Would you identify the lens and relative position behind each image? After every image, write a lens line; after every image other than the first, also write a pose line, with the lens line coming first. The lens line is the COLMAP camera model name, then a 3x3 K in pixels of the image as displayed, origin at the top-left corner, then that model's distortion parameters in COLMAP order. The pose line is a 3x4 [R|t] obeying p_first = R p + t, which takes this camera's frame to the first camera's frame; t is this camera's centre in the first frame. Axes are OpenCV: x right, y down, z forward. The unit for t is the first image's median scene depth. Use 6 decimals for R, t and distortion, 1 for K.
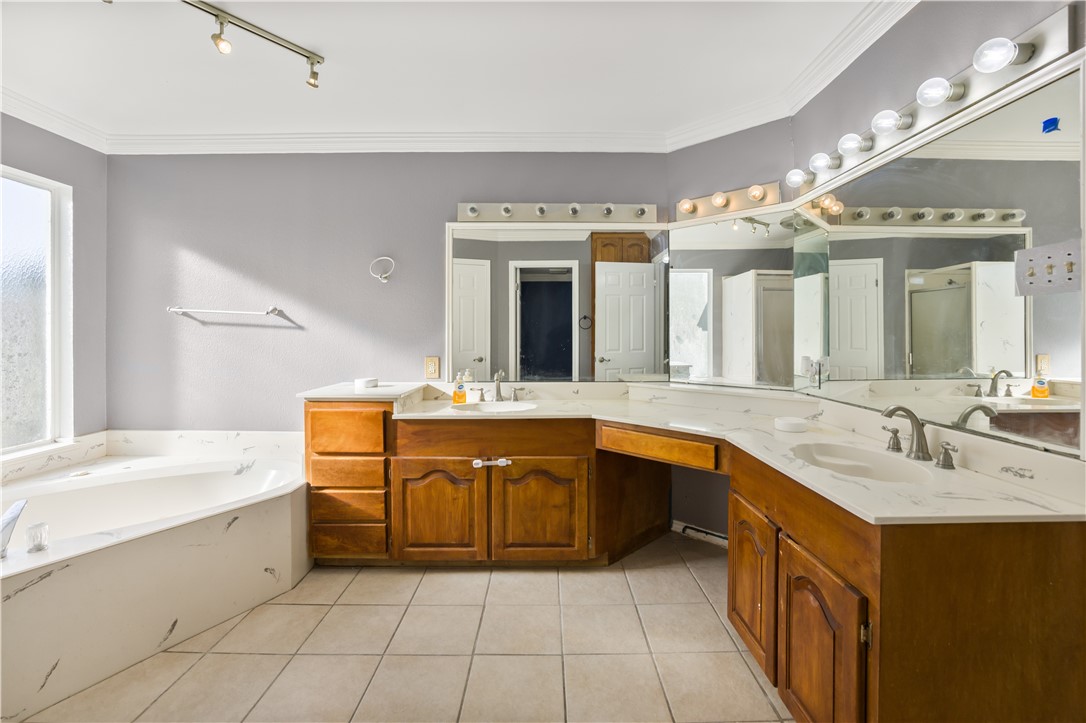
lens RADIAL K [[489.4, 0, 545.3], [0, 489.4, 342.9], [0, 0, 1]] dist [-0.050052, 0.015507]
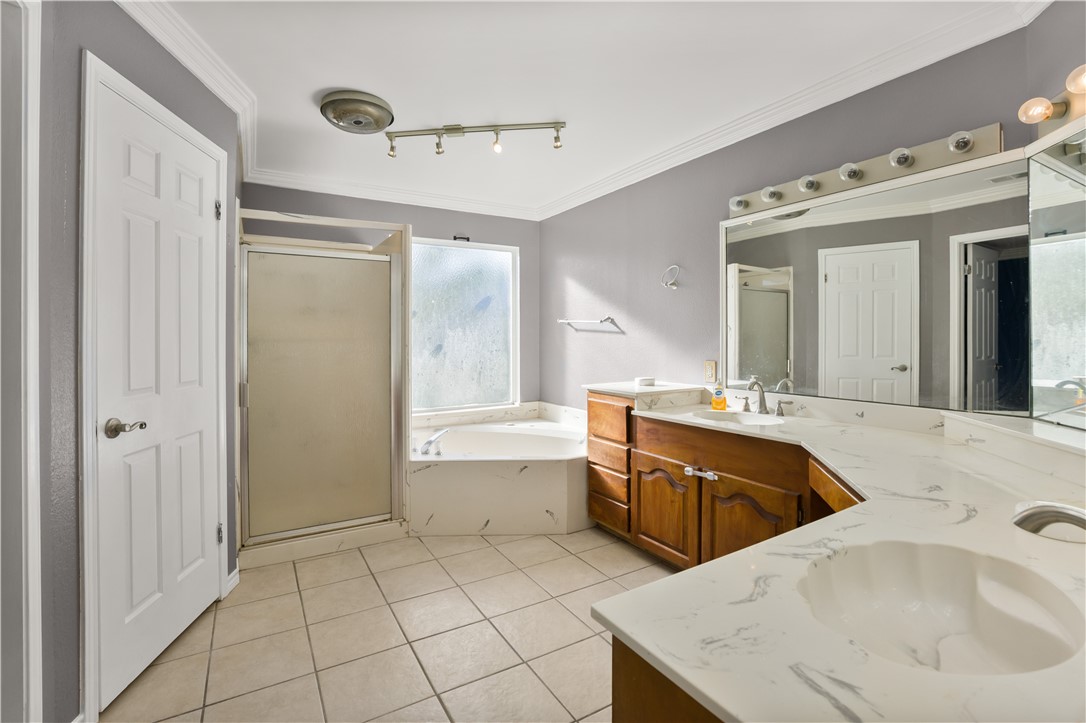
lens RADIAL K [[489.4, 0, 545.3], [0, 489.4, 342.9], [0, 0, 1]] dist [-0.050052, 0.015507]
pose [[0.506264, 0.005386, -0.862362, 0.544156], [-0.009122, 0.999958, 0.000890, -0.005844], [0.862331, 0.007416, 0.506291, 0.260337]]
